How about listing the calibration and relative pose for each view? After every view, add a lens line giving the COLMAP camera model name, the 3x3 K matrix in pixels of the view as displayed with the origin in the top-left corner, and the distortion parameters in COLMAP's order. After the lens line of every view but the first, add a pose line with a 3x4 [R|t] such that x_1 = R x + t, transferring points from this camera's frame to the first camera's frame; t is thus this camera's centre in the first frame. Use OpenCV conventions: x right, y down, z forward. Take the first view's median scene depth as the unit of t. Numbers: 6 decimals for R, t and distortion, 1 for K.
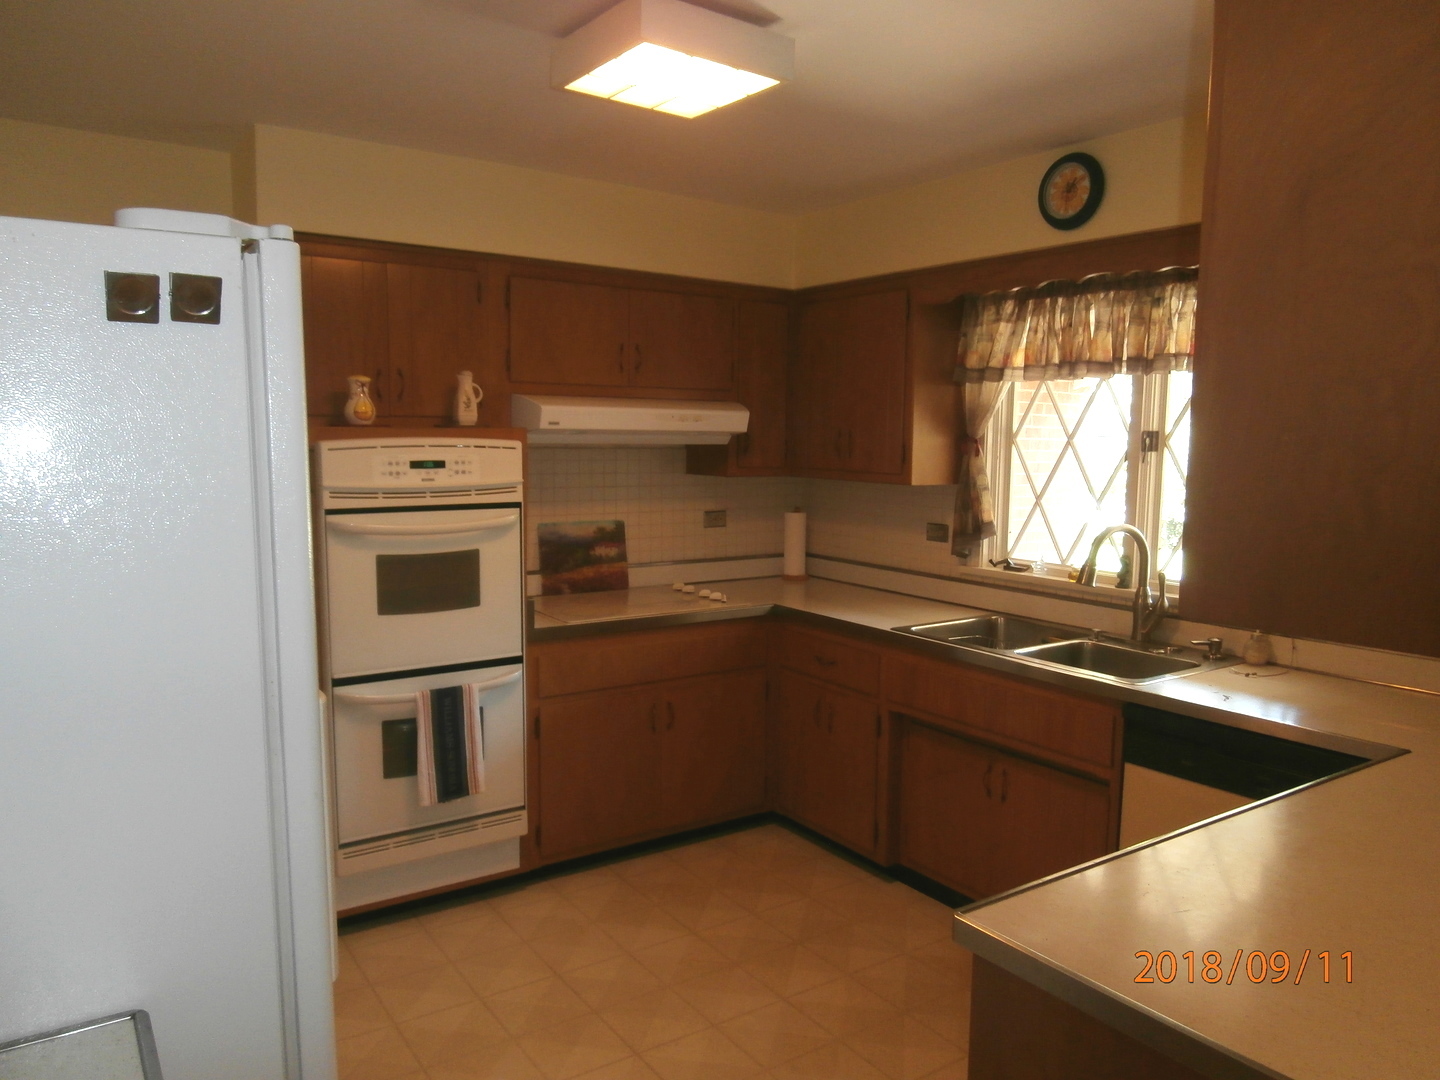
lens RADIAL K [[1026.5, 0, 717.9], [0, 1026.5, 548.7], [0, 0, 1]] dist [-0.002049, 0.000412]
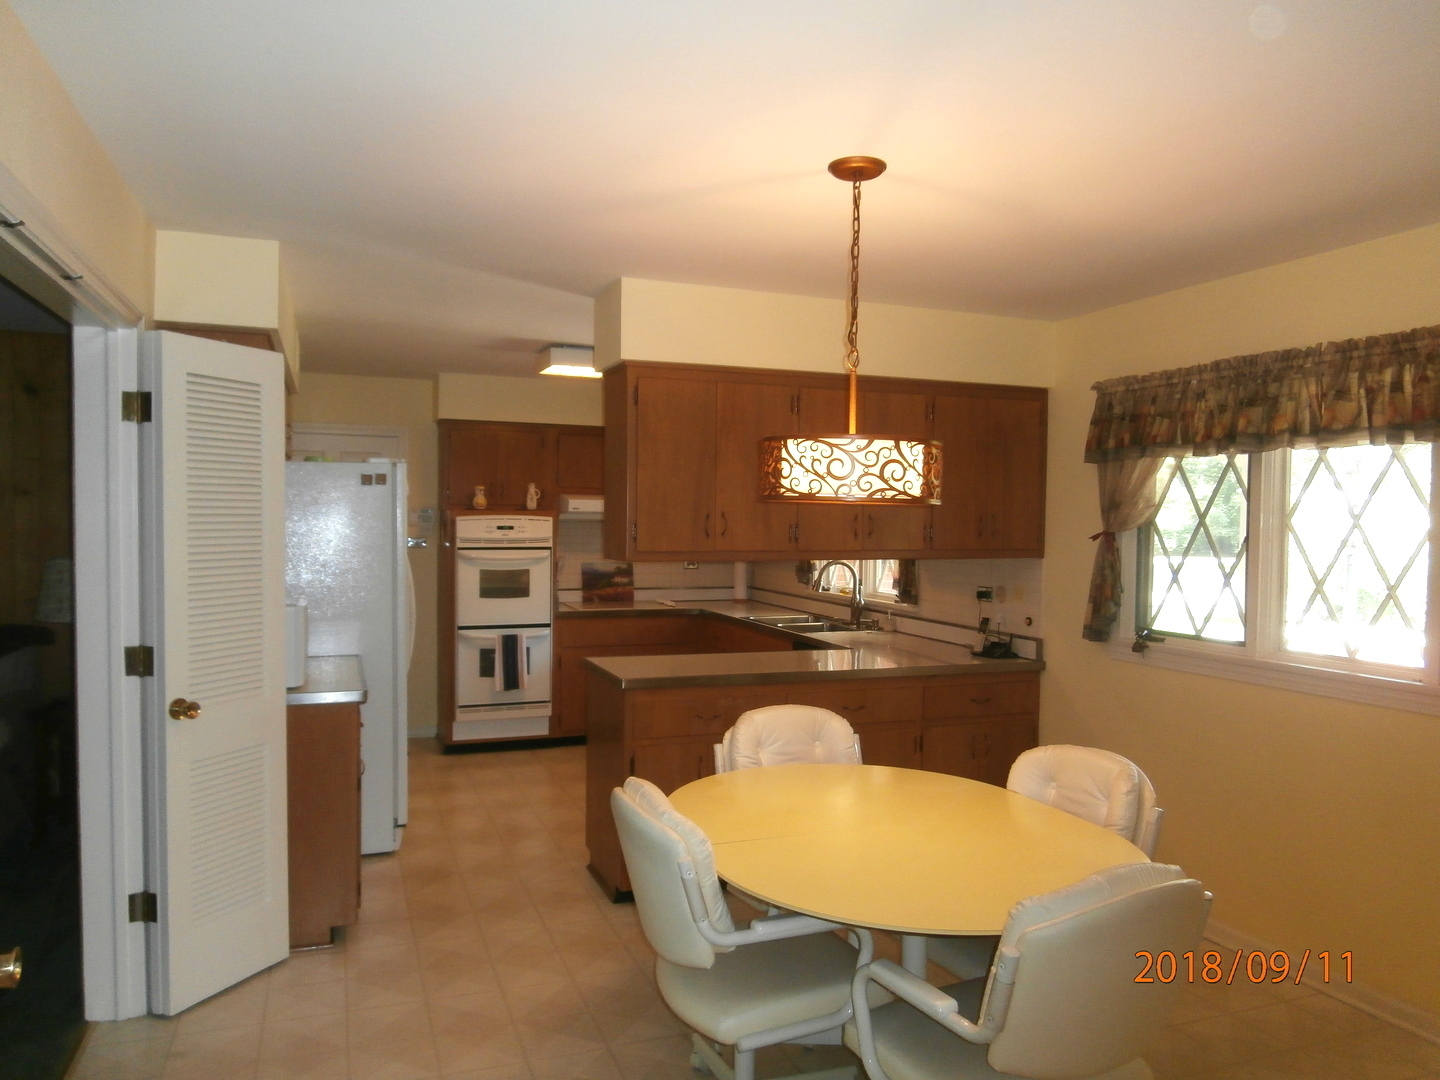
lens RADIAL K [[1046.9, 0, 720.0], [0, 1046.9, 540.0], [0, 0, 1]] dist [-0.030221, 0.000383]
pose [[0.973318, 0.007621, -0.229334, 0.610144], [-0.028473, 0.995736, -0.087750, 0.113621], [0.227687, 0.091939, 0.969384, -0.937097]]
